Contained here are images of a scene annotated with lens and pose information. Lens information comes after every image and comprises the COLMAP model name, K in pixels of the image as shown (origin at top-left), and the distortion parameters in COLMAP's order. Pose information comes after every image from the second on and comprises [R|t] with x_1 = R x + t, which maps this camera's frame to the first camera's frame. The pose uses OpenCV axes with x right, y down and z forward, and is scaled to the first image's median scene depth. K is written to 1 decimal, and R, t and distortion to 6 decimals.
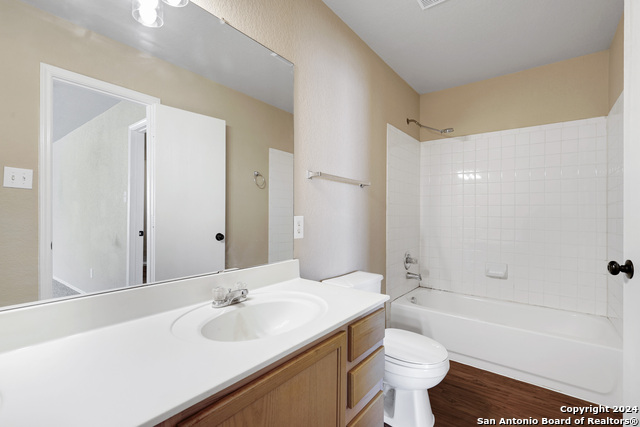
lens RADIAL K [[293.6, 0, 322.4], [0, 293.6, 215.5], [0, 0, 1]] dist [0.002191, 0.002243]
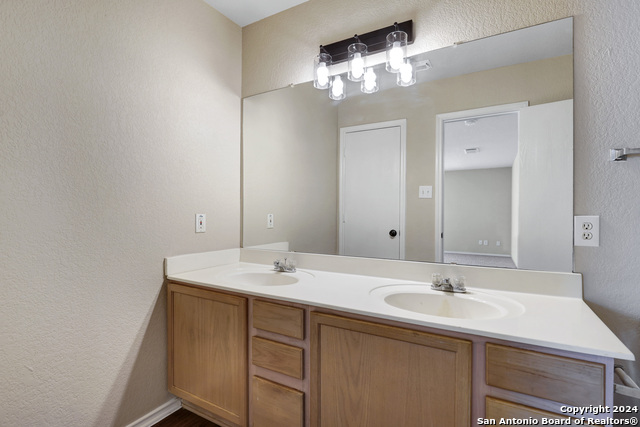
lens RADIAL K [[293.6, 0, 324.1], [0, 293.6, 214.2], [0, 0, 1]] dist [0.002191, 0.002243]
pose [[0.144838, -0.004655, -0.989444, 0.551777], [0.000679, 0.999989, -0.004605, 0.001657], [0.989455, -0.000005, 0.144839, 0.253431]]
